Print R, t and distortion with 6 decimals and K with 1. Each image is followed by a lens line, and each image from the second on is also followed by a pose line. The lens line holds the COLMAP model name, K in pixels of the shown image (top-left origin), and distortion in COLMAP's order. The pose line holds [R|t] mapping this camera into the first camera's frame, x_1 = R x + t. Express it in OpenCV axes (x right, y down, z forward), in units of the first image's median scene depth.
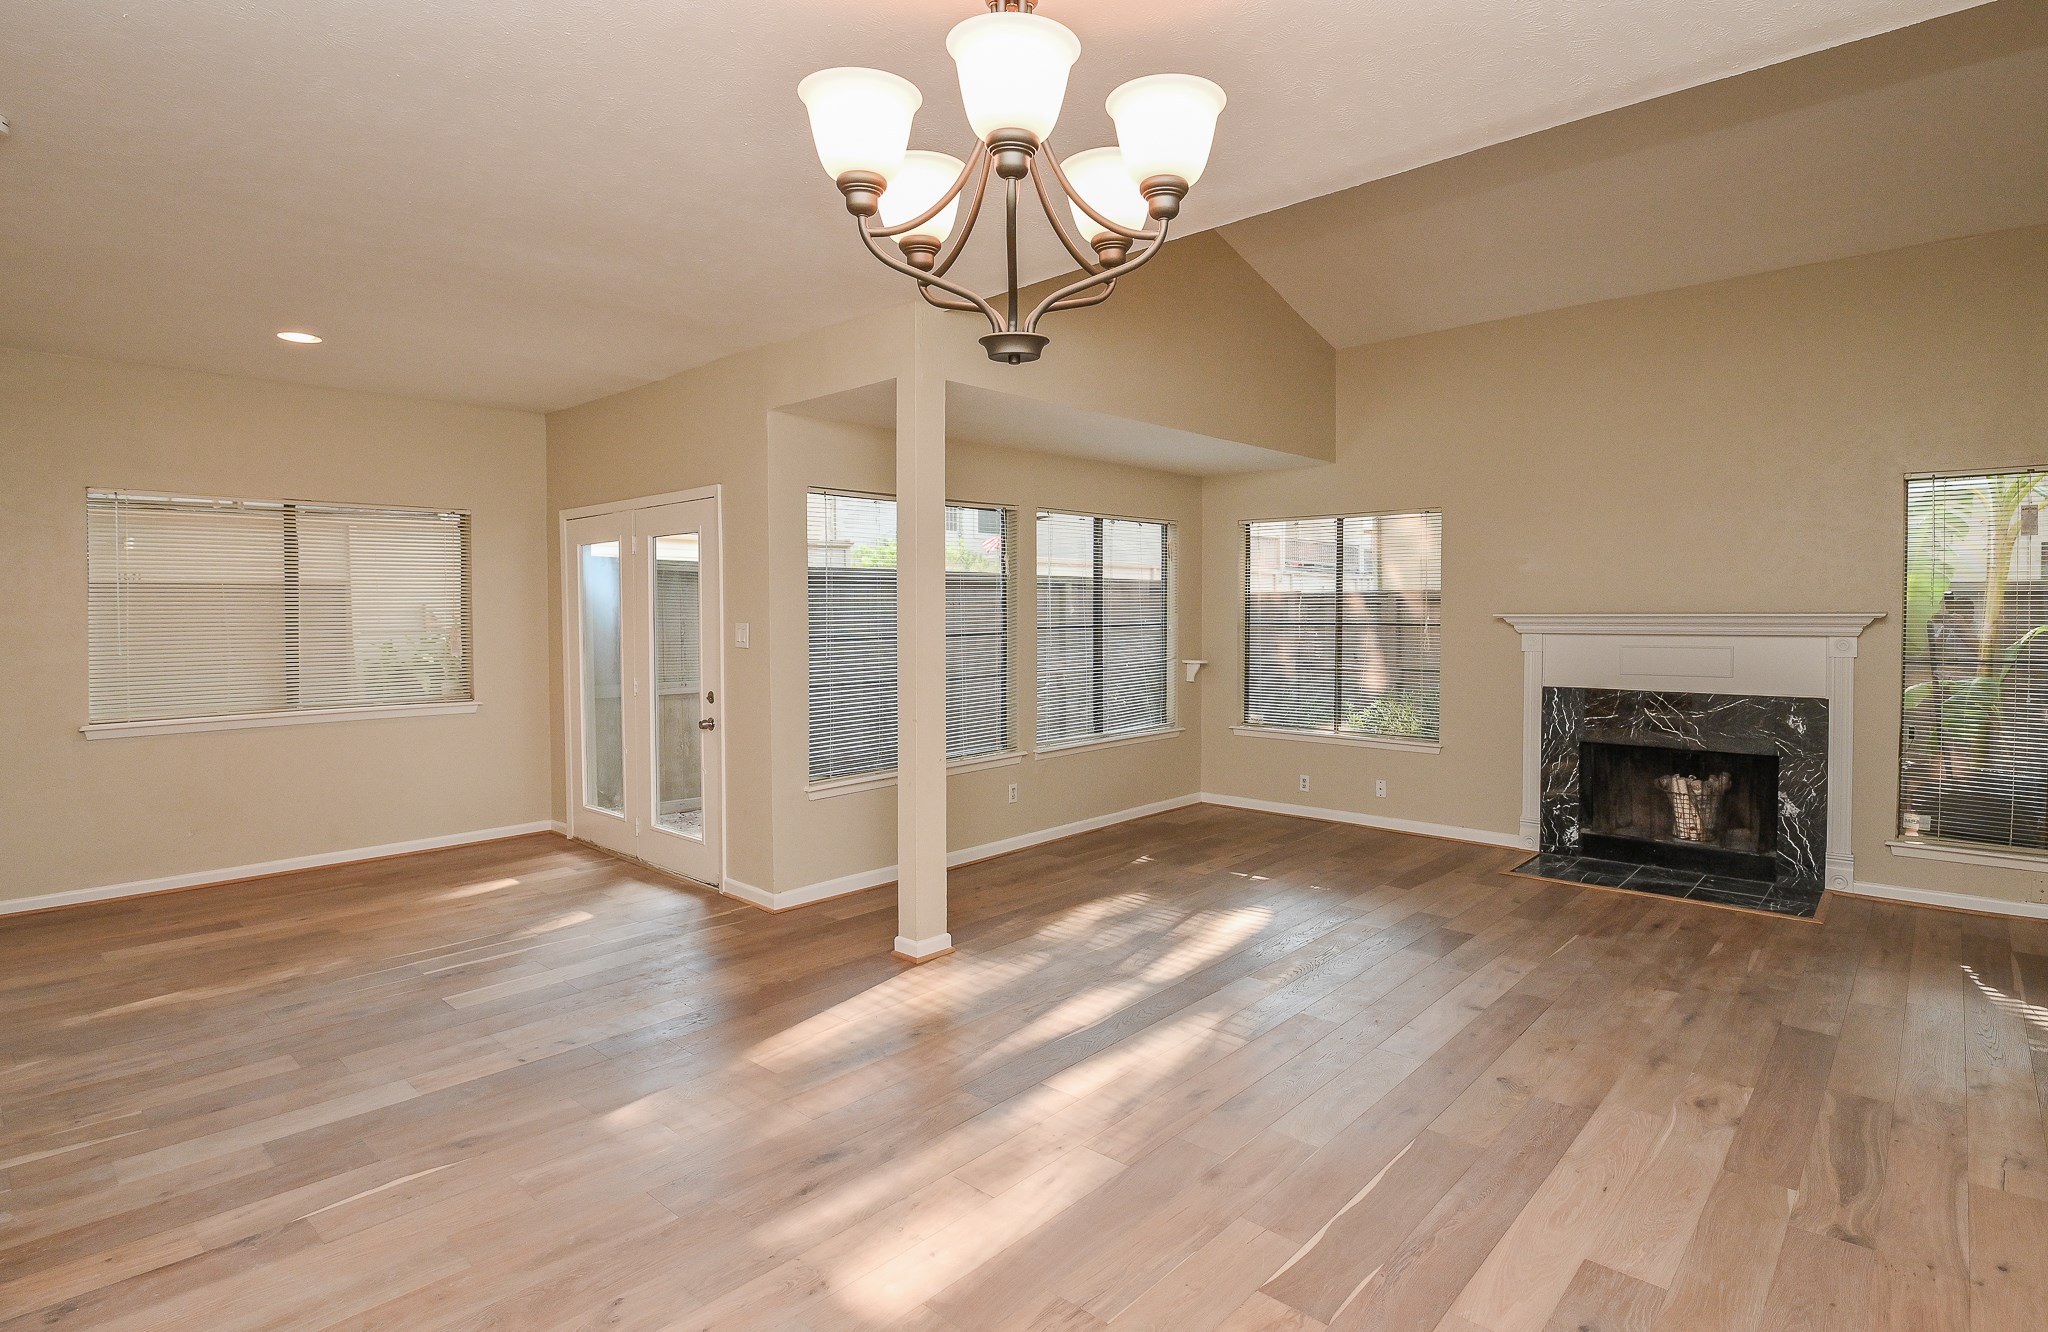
lens RADIAL K [[1042.6, 0, 1036.4], [0, 1042.6, 640.3], [0, 0, 1]] dist [-0.024780, -0.002801]
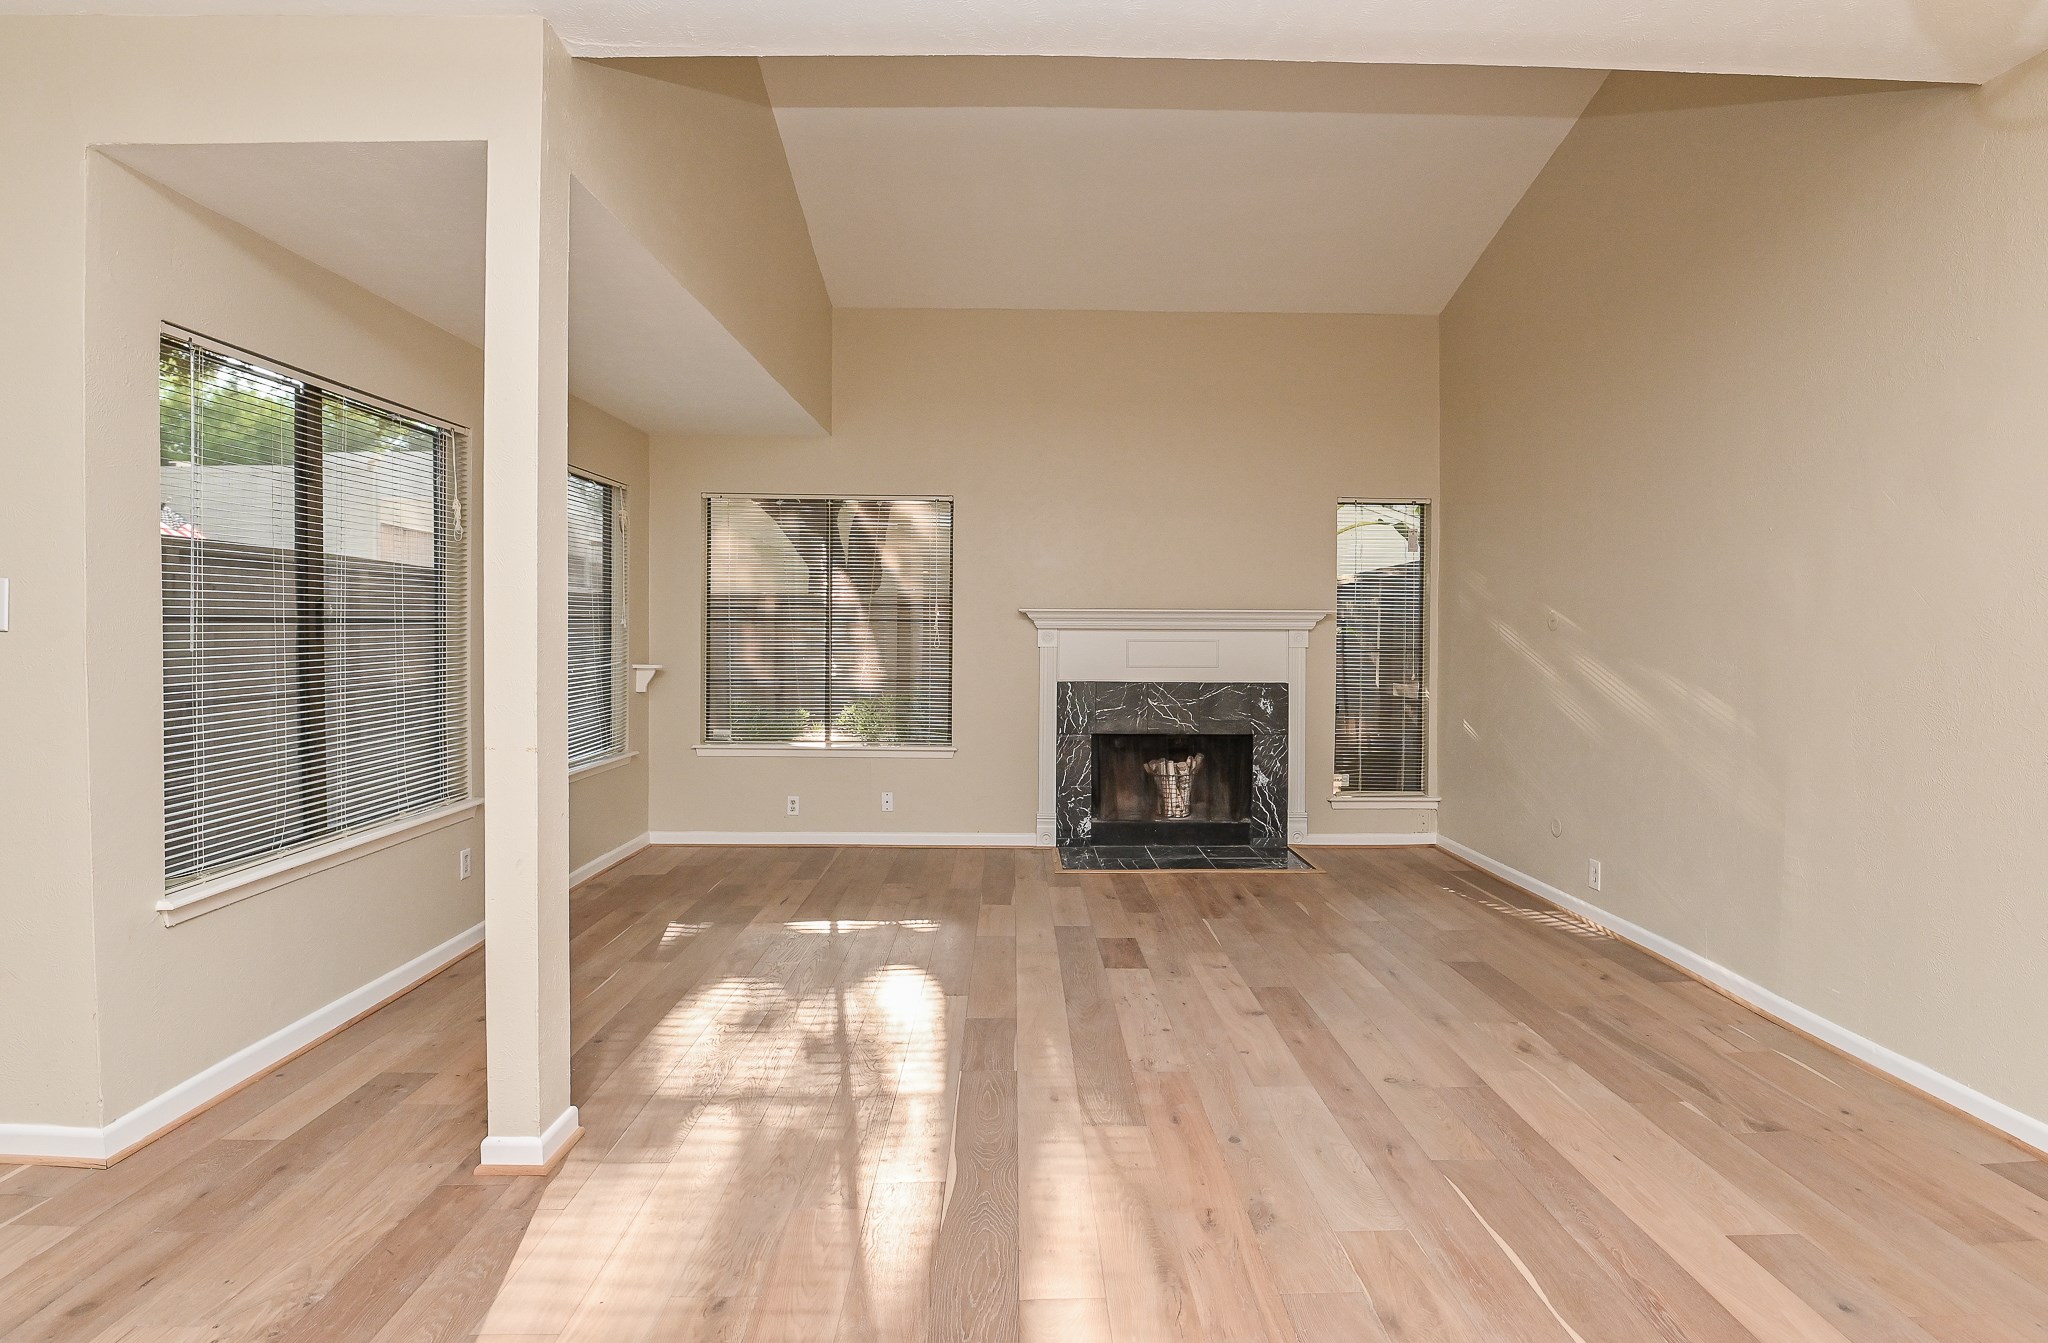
lens RADIAL K [[1037.9, 0, 1047.4], [0, 1037.9, 653.6], [0, 0, 1]] dist [-0.024265, -0.000514]
pose [[0.716588, -0.004236, 0.697484, -0.252353], [0.010066, 0.999940, -0.004269, 0.024955], [-0.697425, 0.010080, 0.716587, 0.328718]]
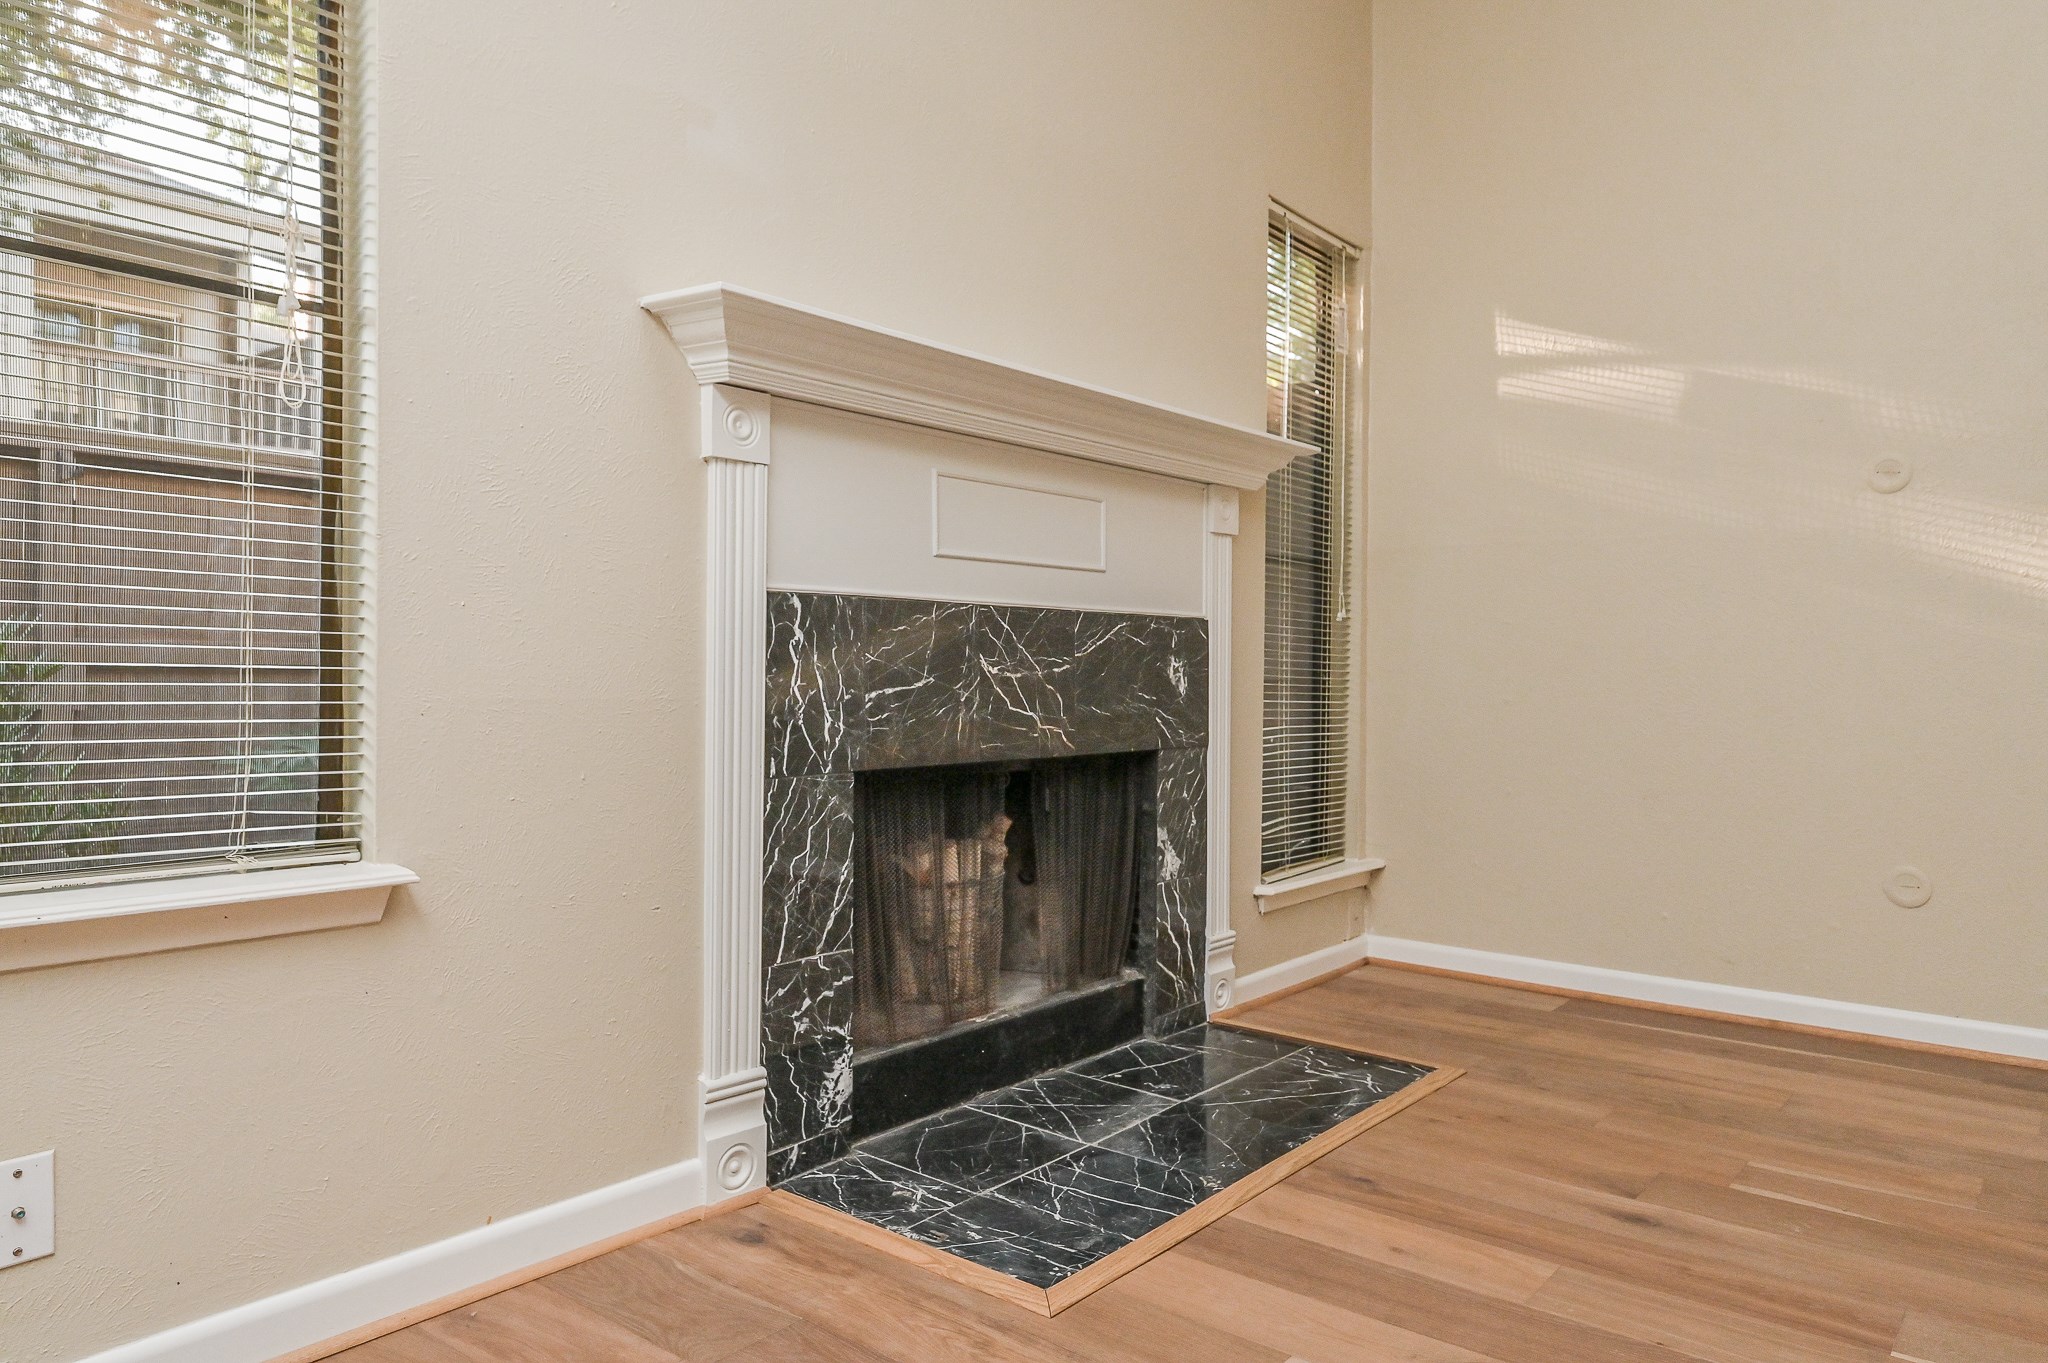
lens RADIAL K [[1358.9, 0, 1023.8], [0, 1358.9, 667.4], [0, 0, 1]] dist [0.009506, -0.000107]
pose [[-0.063147, 0.004056, 0.997996, 0.135530], [0.018522, 0.999824, -0.002891, 0.077893], [-0.997832, 0.018303, -0.063211, 1.096801]]
